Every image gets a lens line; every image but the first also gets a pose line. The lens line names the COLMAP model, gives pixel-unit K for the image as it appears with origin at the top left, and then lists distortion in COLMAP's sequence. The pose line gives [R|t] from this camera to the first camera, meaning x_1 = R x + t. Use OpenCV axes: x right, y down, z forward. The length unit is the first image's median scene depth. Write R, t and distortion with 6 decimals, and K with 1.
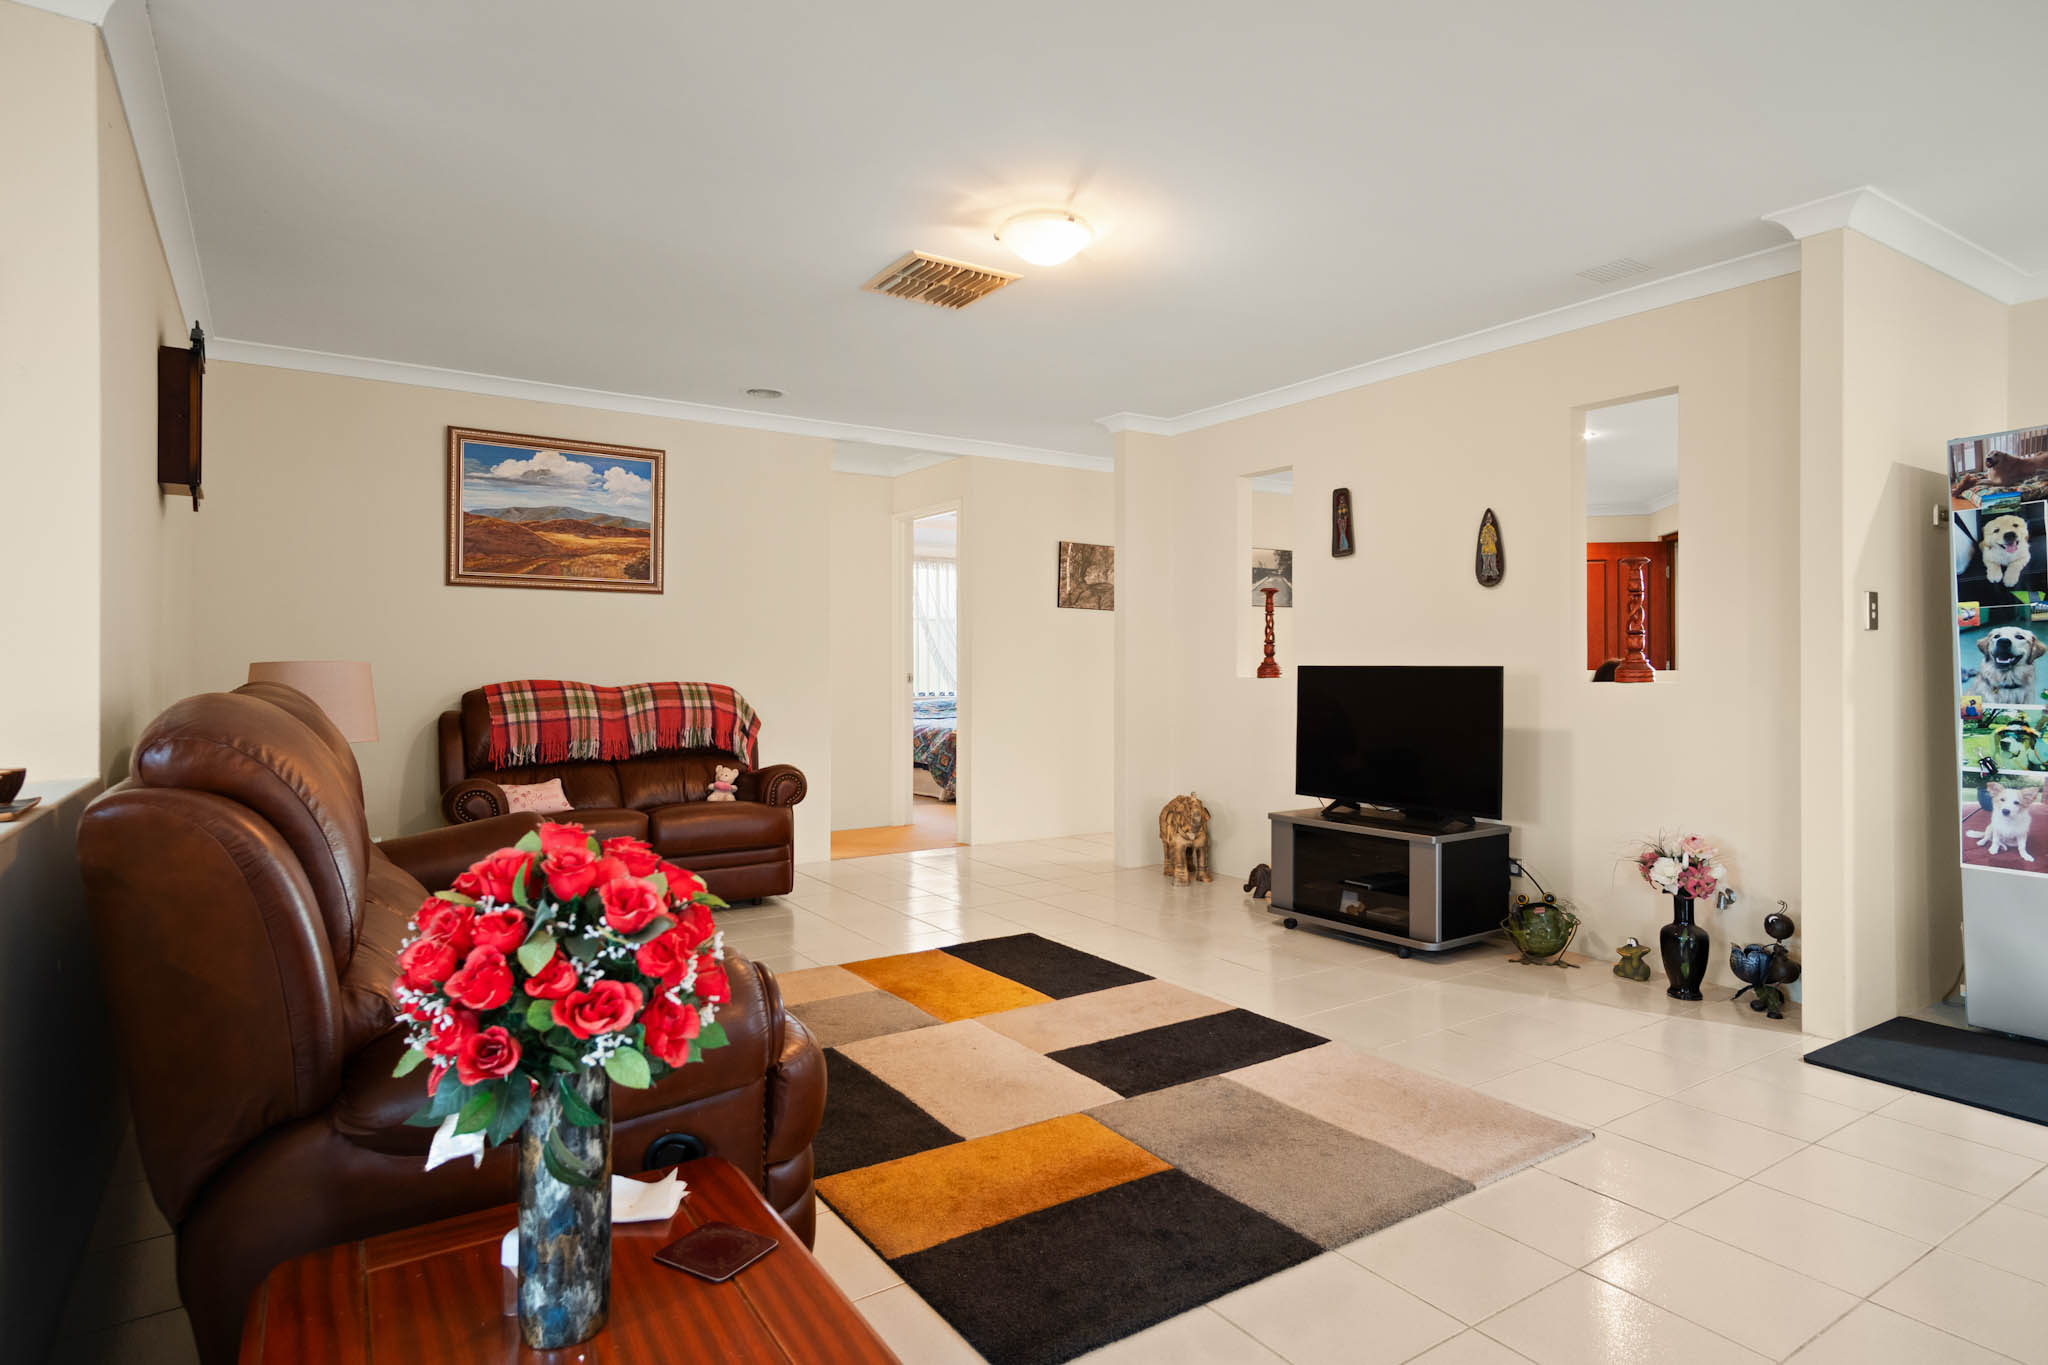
lens RADIAL K [[1110.9, 0, 1024.0], [0, 1110.9, 682.5], [0, 0, 1]] dist [-0.001821, 0.000055]
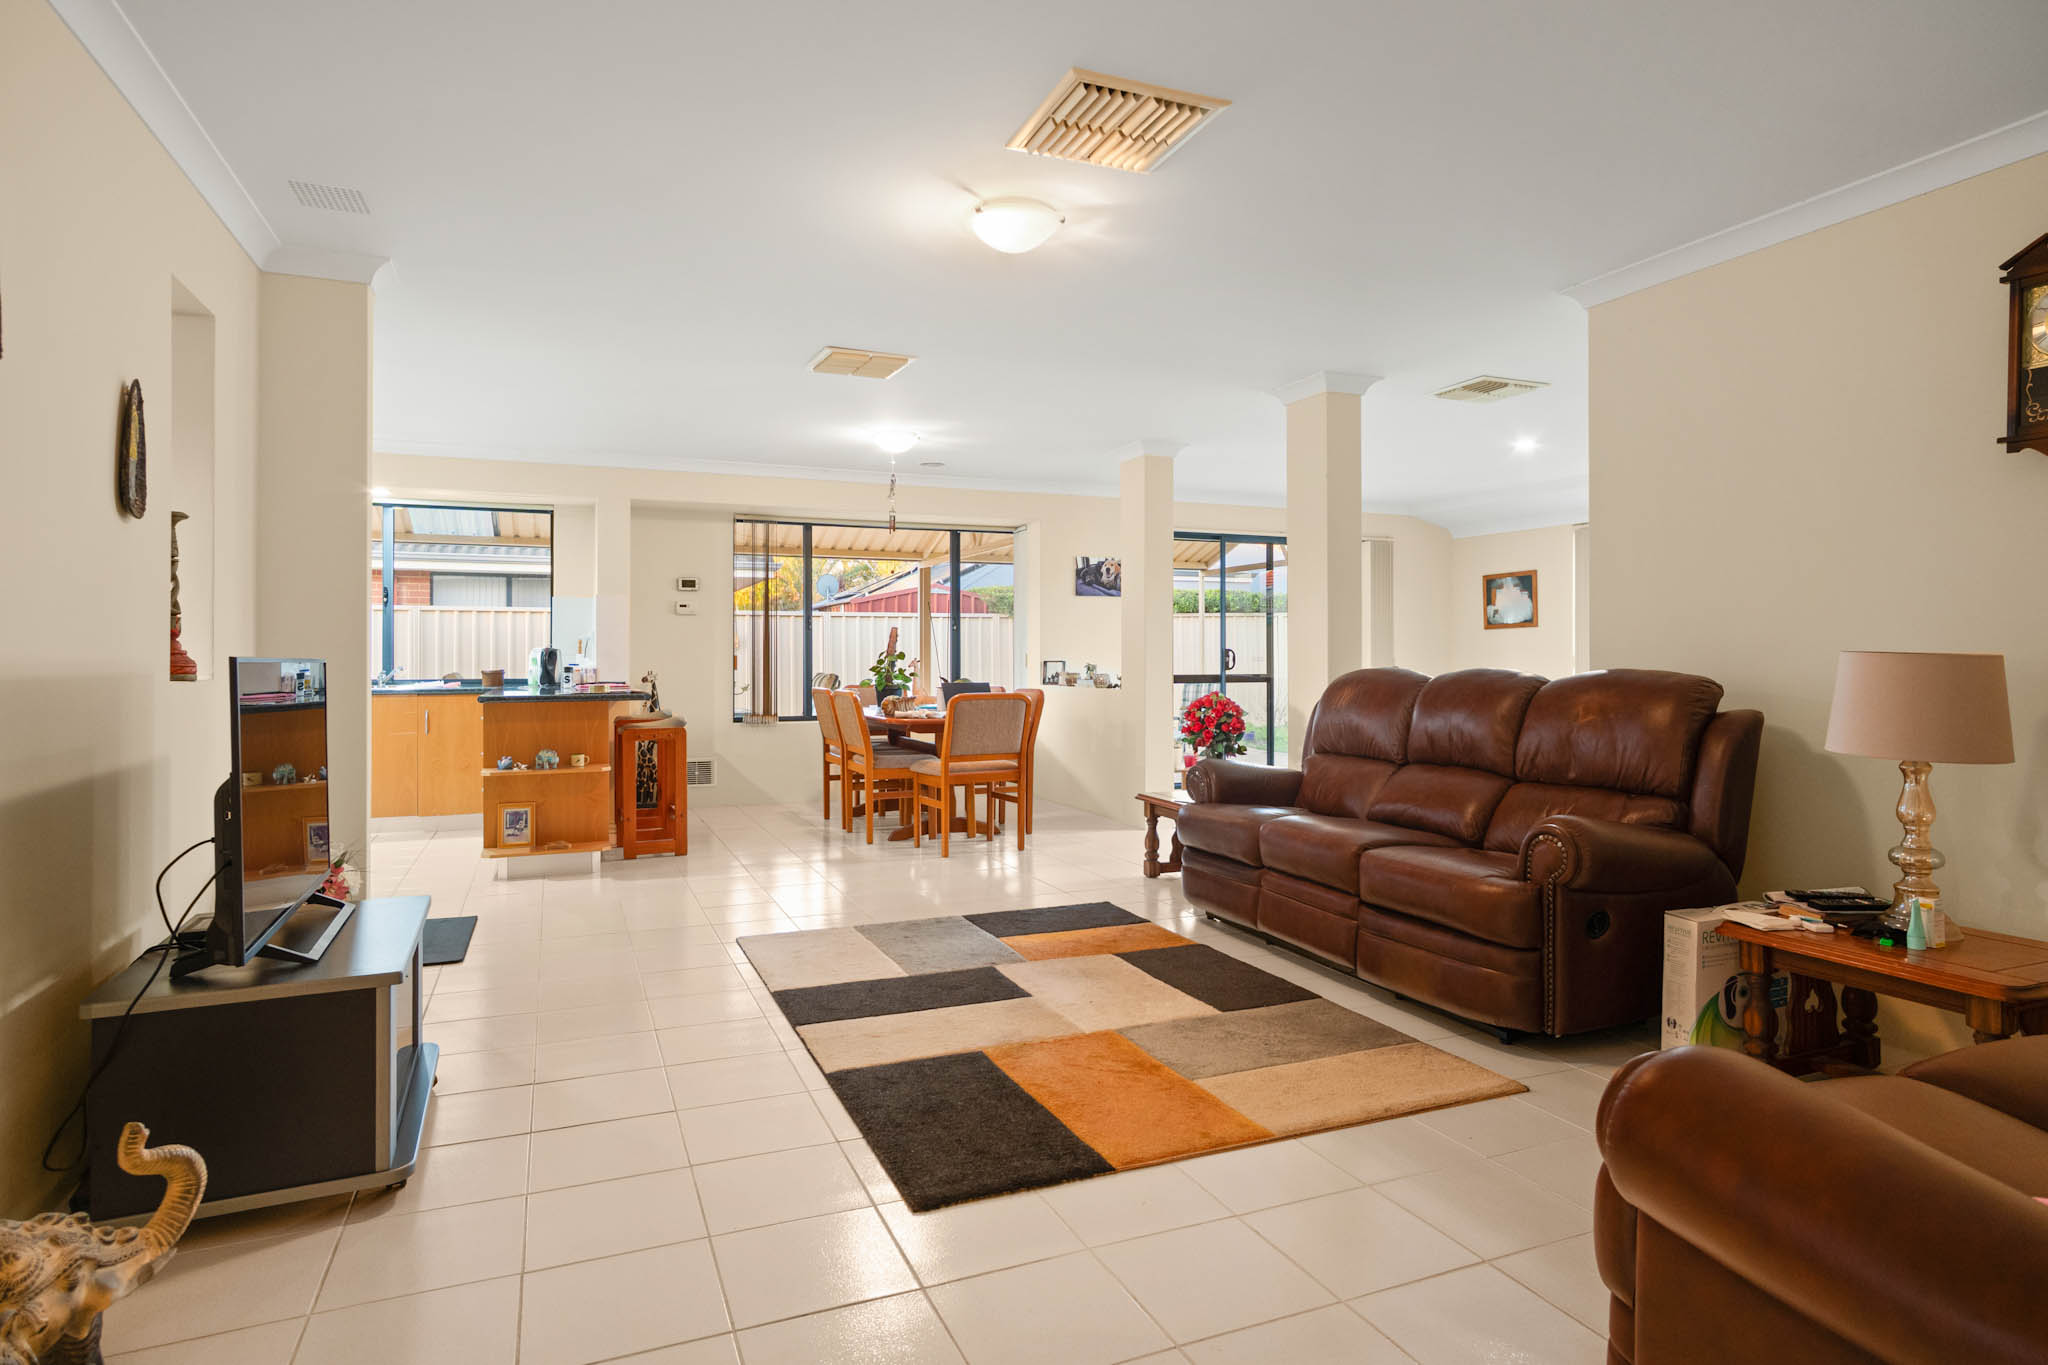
lens RADIAL K [[1110.9, 0, 1024.0], [0, 1110.9, 682.5], [0, 0, 1]] dist [-0.001821, 0.000055]
pose [[-0.978807, -0.005881, 0.204702, -0.122866], [0.000319, 0.999543, 0.030241, -0.013852], [-0.204786, 0.029665, -0.978357, 1.265239]]
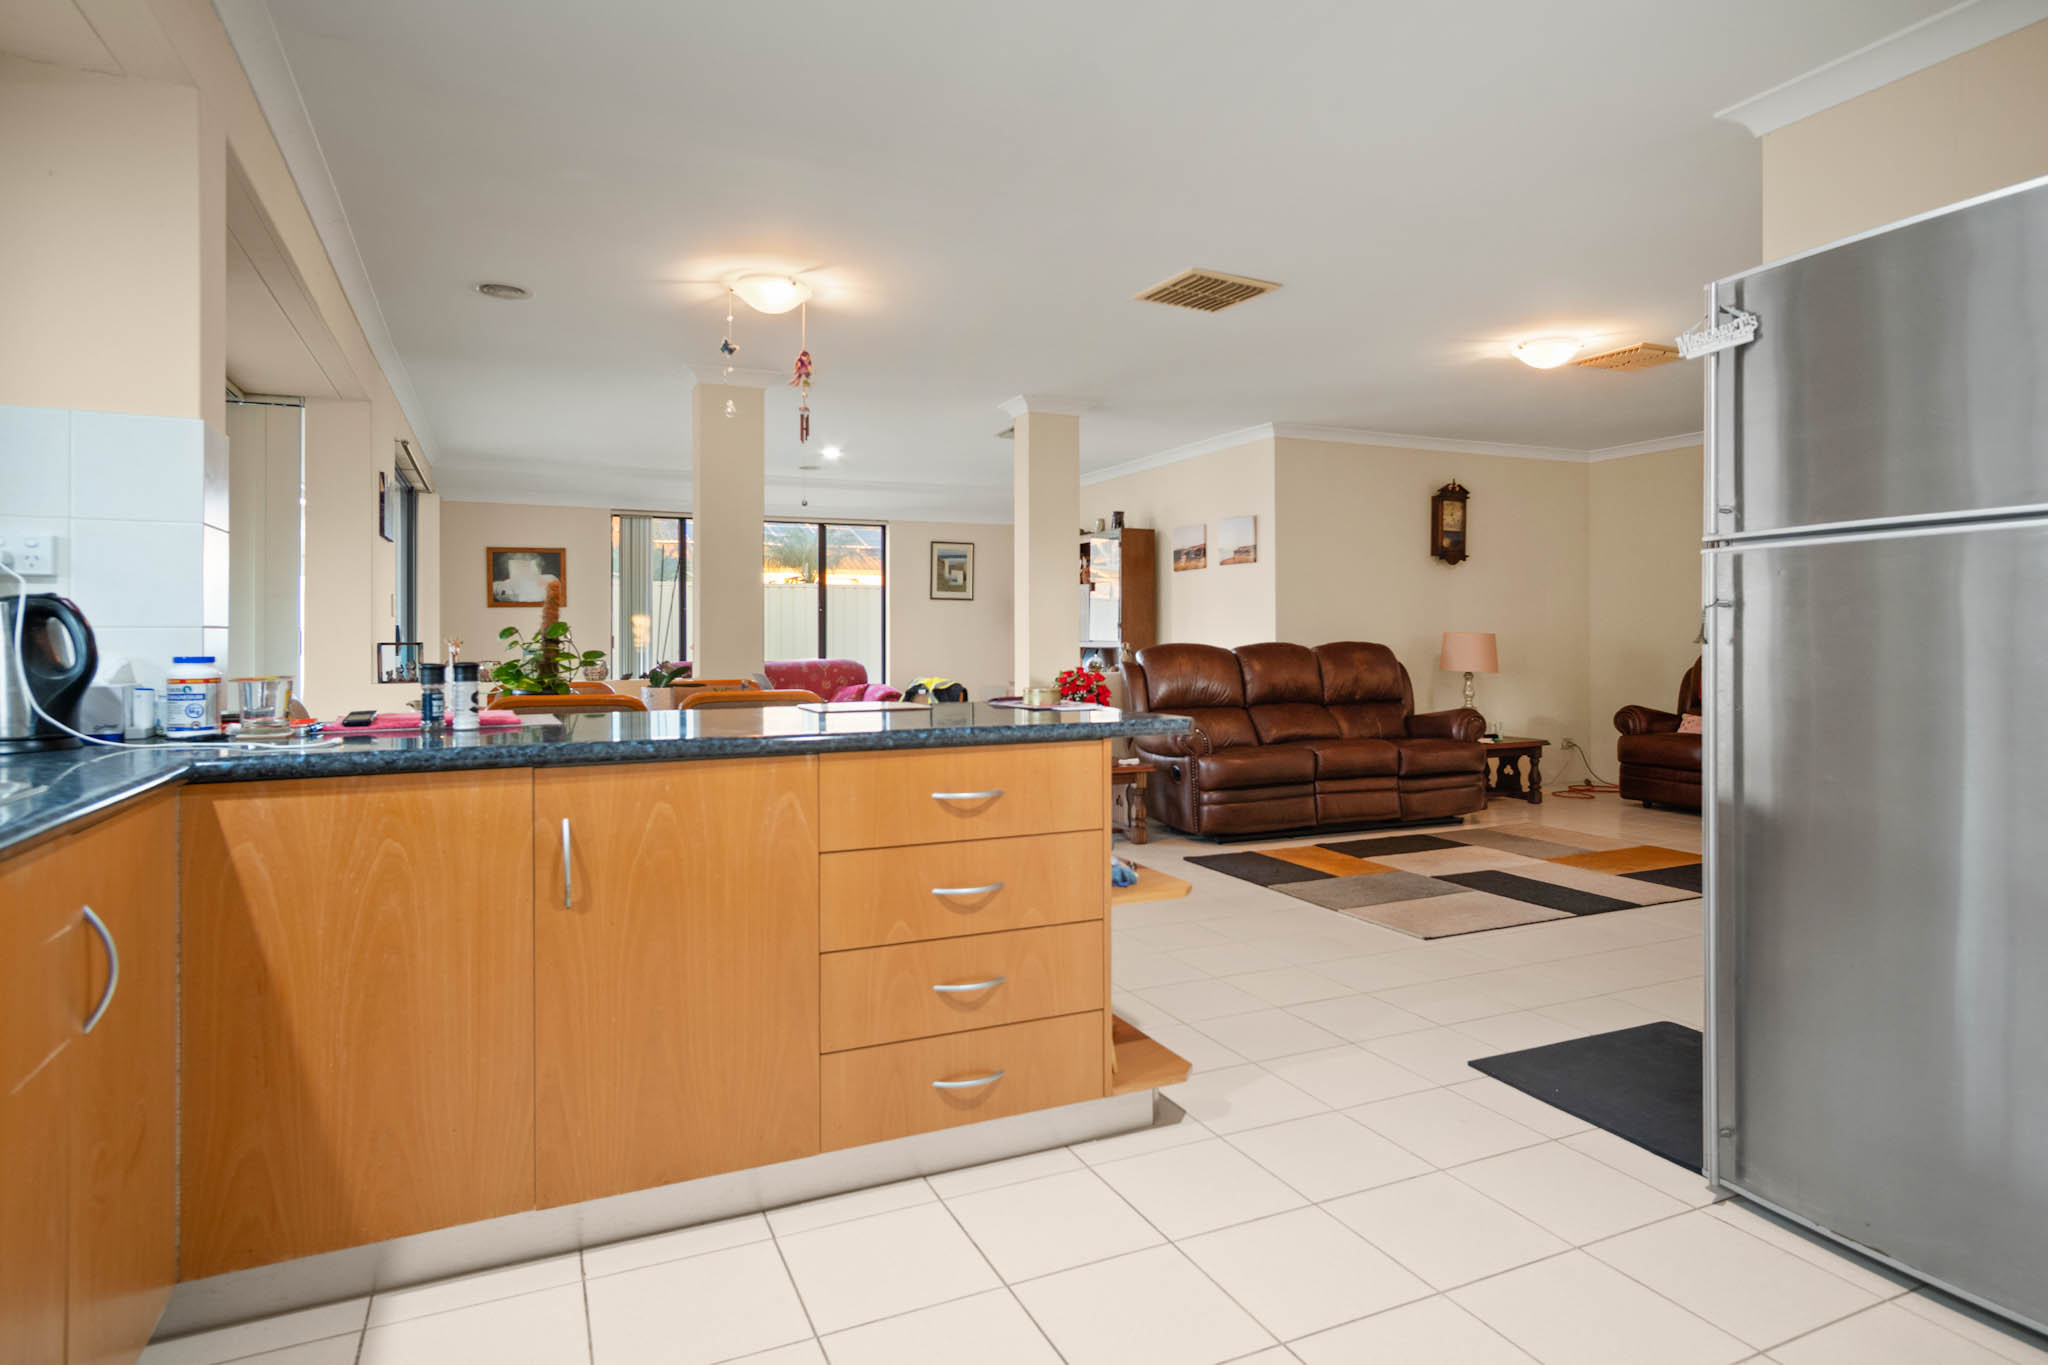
lens RADIAL K [[1110.9, 0, 1024.0], [0, 1110.9, 682.5], [0, 0, 1]] dist [-0.001821, 0.000055]
pose [[-0.165665, 0.039118, -0.985406, 1.053875], [-0.007625, 0.999132, 0.040945, -0.003146], [0.986153, 0.014297, -0.165223, 0.354355]]
